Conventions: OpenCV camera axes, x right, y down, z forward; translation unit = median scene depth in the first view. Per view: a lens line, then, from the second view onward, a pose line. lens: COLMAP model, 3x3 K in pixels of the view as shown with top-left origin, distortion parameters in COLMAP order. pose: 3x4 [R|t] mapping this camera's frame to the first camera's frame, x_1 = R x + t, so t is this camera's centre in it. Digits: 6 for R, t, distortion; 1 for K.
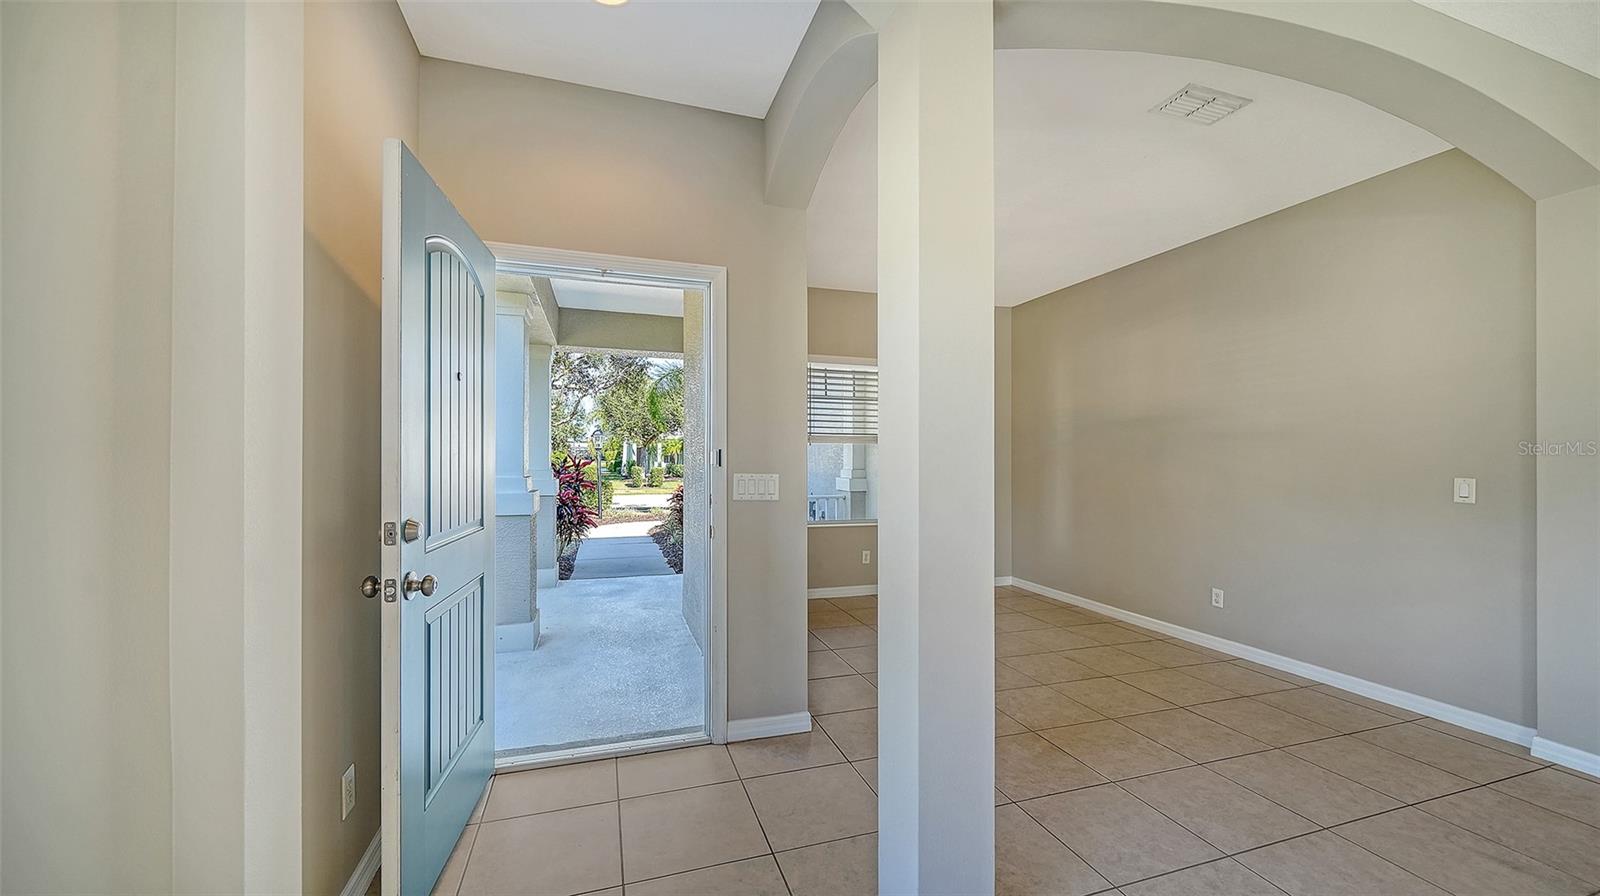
lens RADIAL K [[641.4, 0, 831.4], [0, 641.4, 451.5], [0, 0, 1]] dist [0.016202, -0.000061]
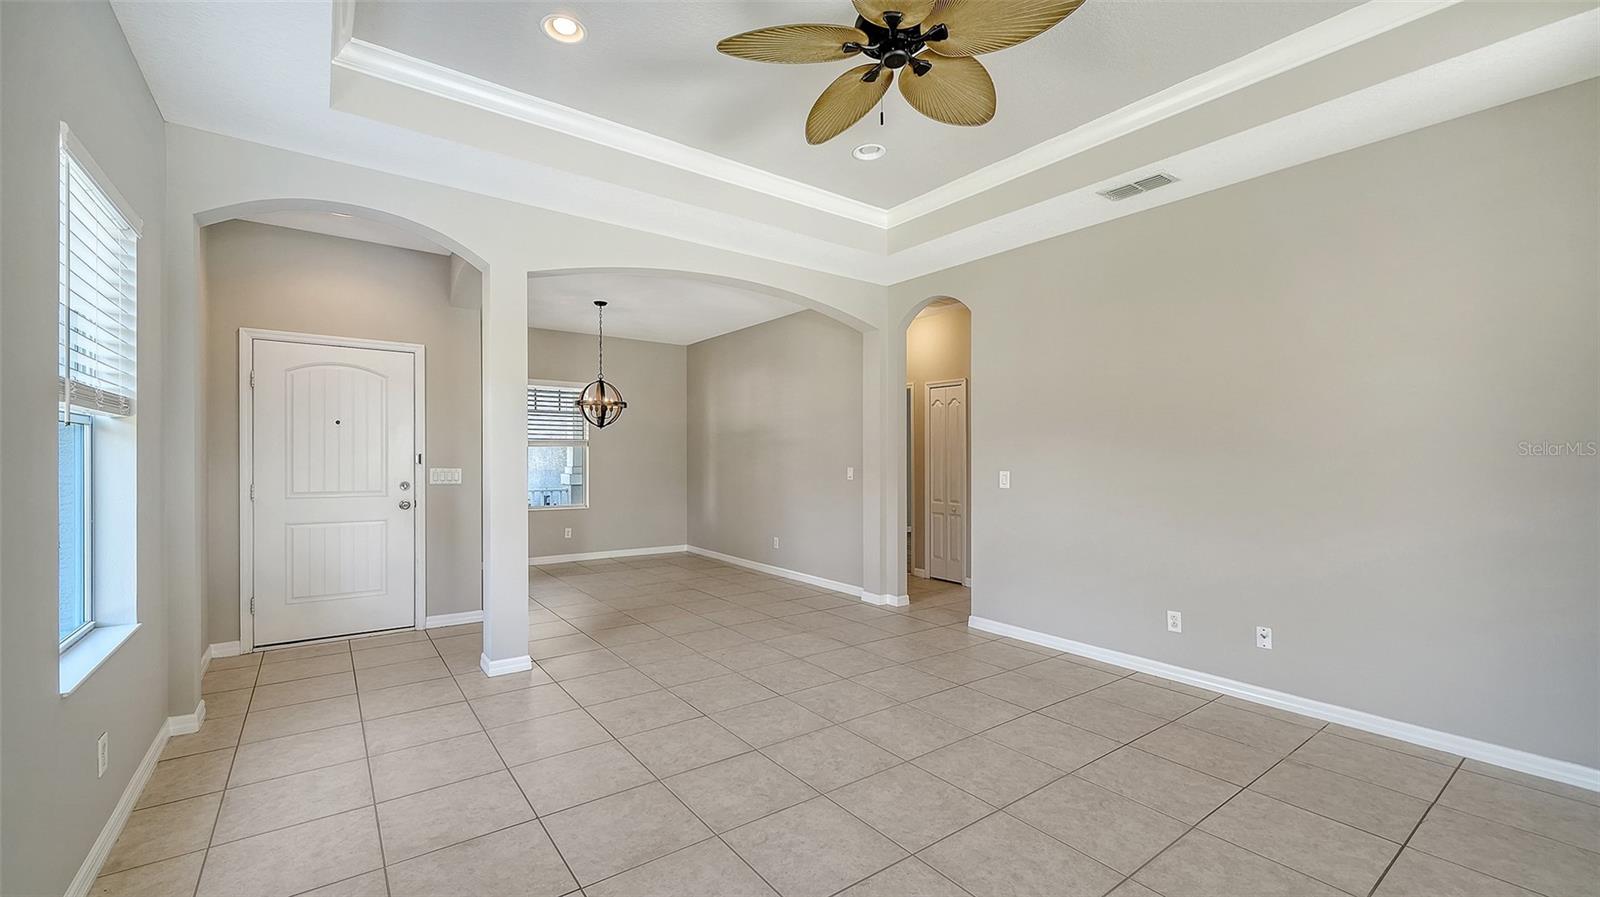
lens RADIAL K [[646.4, 0, 791.1], [0, 646.4, 461.6], [0, 0, 1]] dist [-0.001412, -0.000171]
pose [[0.969211, -0.004961, 0.246180, 0.172070], [0.001605, 0.999903, 0.013833, -0.001563], [-0.246225, -0.013012, 0.969125, -0.444101]]
